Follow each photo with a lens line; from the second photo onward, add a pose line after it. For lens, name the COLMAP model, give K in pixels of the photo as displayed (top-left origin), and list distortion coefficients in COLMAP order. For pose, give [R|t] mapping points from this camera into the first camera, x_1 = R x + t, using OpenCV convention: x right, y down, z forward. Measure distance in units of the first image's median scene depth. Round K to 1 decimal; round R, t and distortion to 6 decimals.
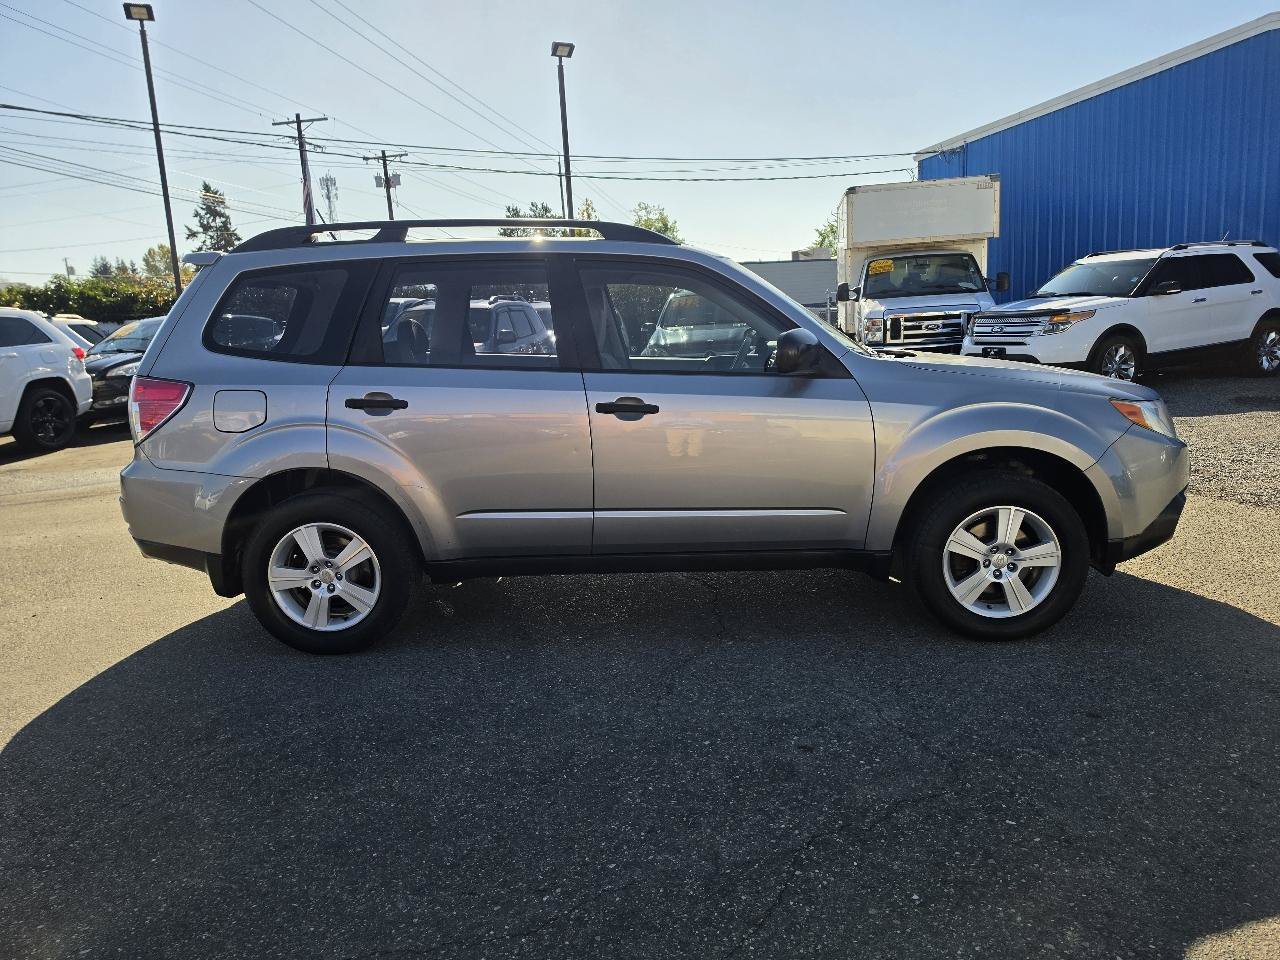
lens RADIAL K [[893.3, 0, 658.5], [0, 893.3, 462.0], [0, 0, 1]] dist [0.064759, -0.077439]
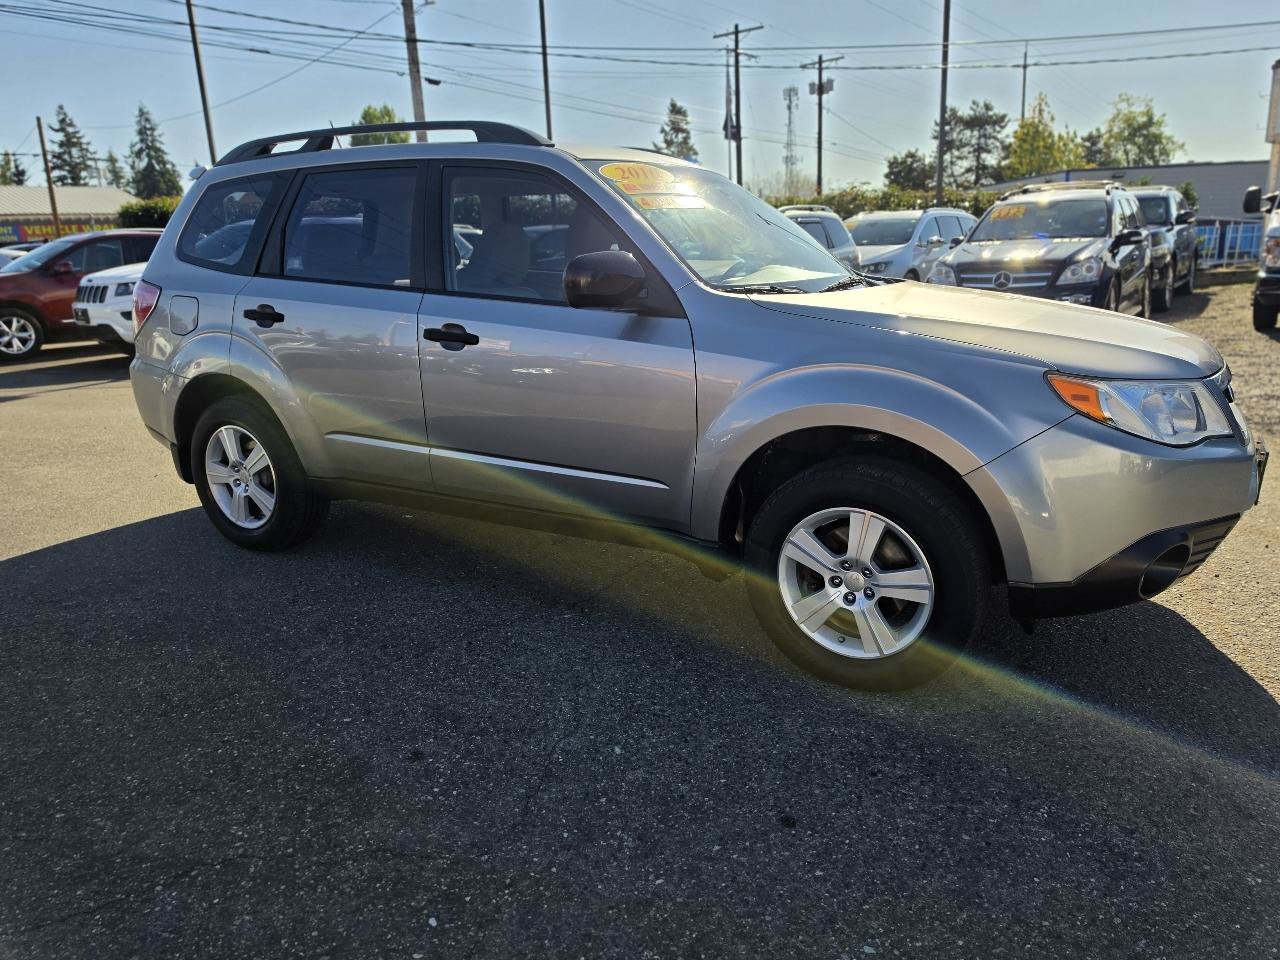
lens RADIAL K [[893.3, 0, 658.5], [0, 893.3, 462.0], [0, 0, 1]] dist [0.064759, -0.077439]
pose [[0.882695, 0.129113, -0.451862, 0.546442], [-0.086205, 0.989689, 0.114391, -0.054572], [0.461972, -0.062020, 0.884723, 0.286069]]
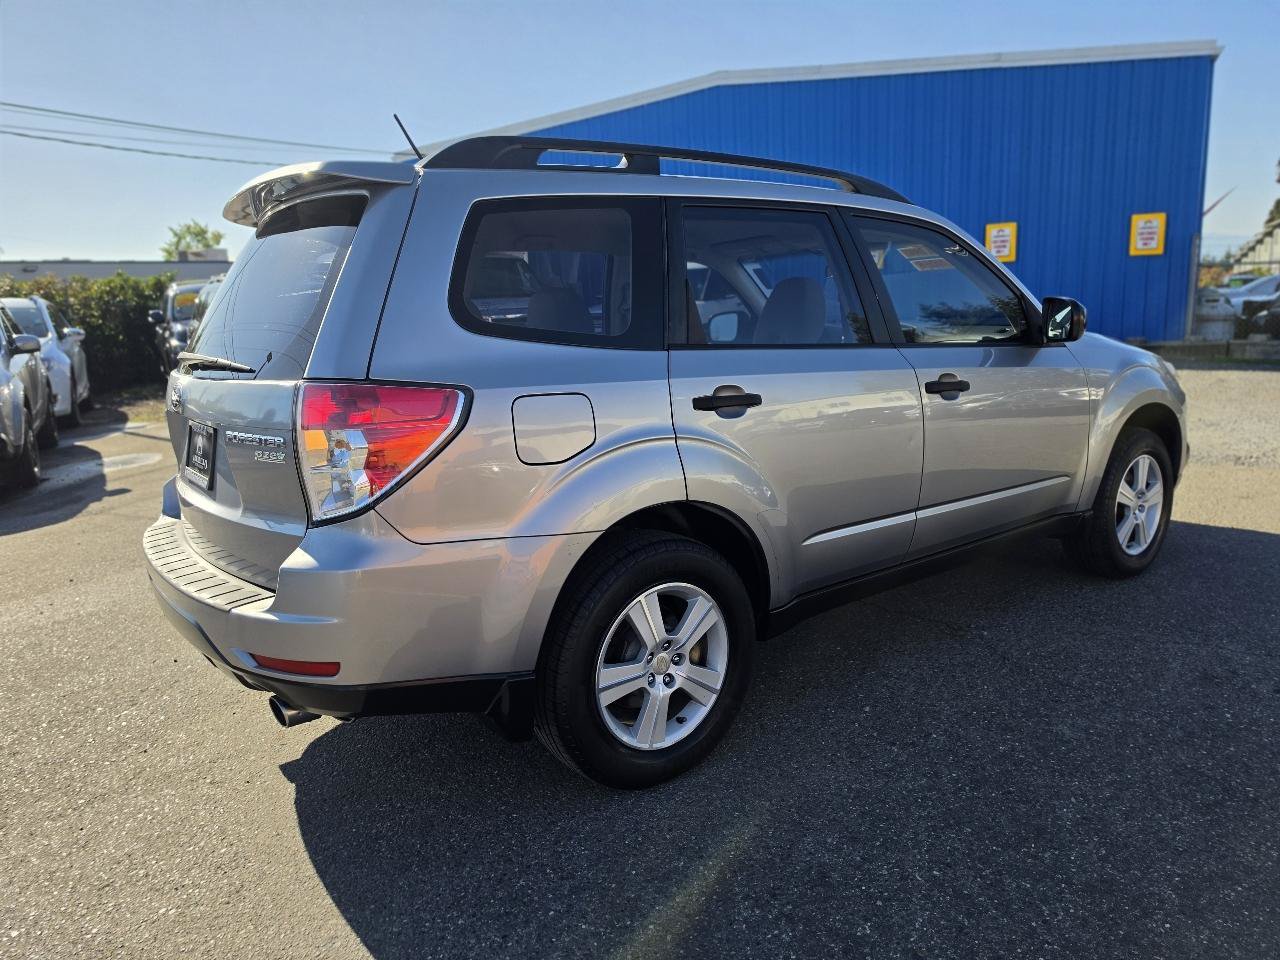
lens RADIAL K [[893.3, 0, 658.5], [0, 893.3, 462.0], [0, 0, 1]] dist [0.064759, -0.077439]
pose [[0.773375, -0.103880, 0.625380, -0.777422], [0.111732, 0.993376, 0.026832, -0.041107], [-0.624024, 0.049124, 0.779859, 0.476830]]
